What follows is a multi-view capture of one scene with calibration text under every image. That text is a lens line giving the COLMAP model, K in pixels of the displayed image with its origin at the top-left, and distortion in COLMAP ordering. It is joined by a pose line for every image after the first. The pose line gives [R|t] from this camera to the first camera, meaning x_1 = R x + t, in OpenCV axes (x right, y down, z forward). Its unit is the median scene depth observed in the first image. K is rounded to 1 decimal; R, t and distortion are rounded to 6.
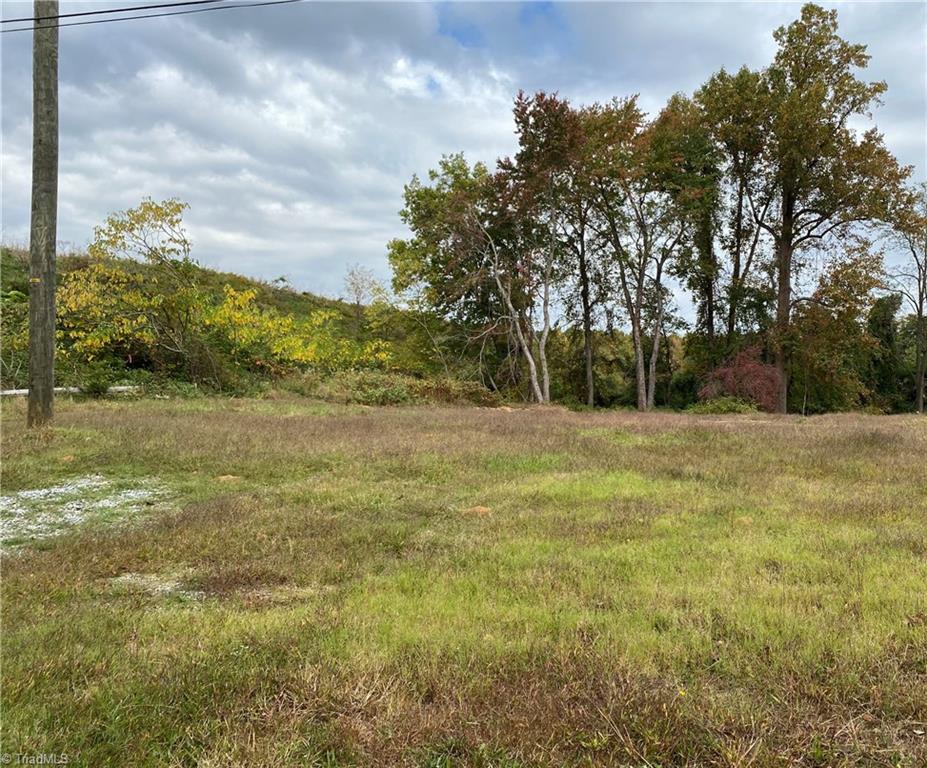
lens RADIAL K [[856.4, 0, 538.9], [0, 856.4, 369.9], [0, 0, 1]] dist [-0.029185, 0.000000]
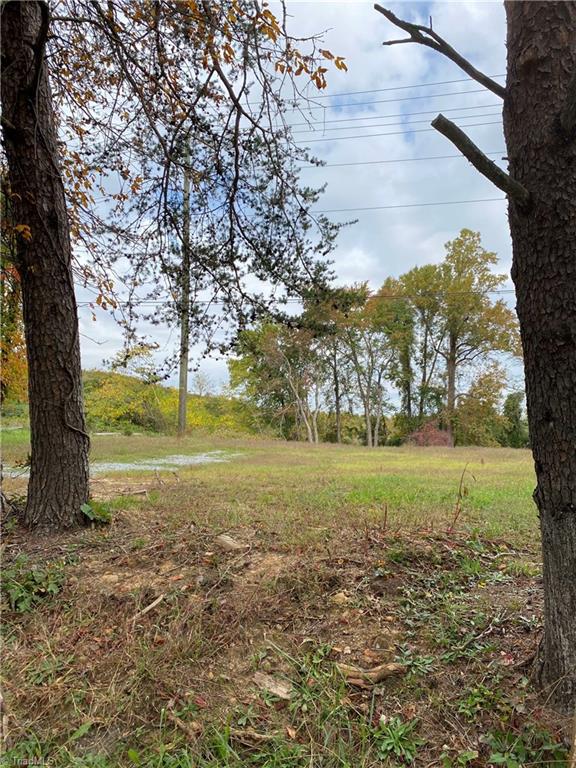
lens RADIAL K [[586.3, 0, 285.4], [0, 586.3, 386.0], [0, 0, 1]] dist [0.025052, -0.001295]
pose [[0.999922, 0.009631, -0.007973, -0.043157], [-0.010297, 0.996053, -0.088164, 0.010140], [0.007092, 0.088239, 0.996074, -0.198579]]
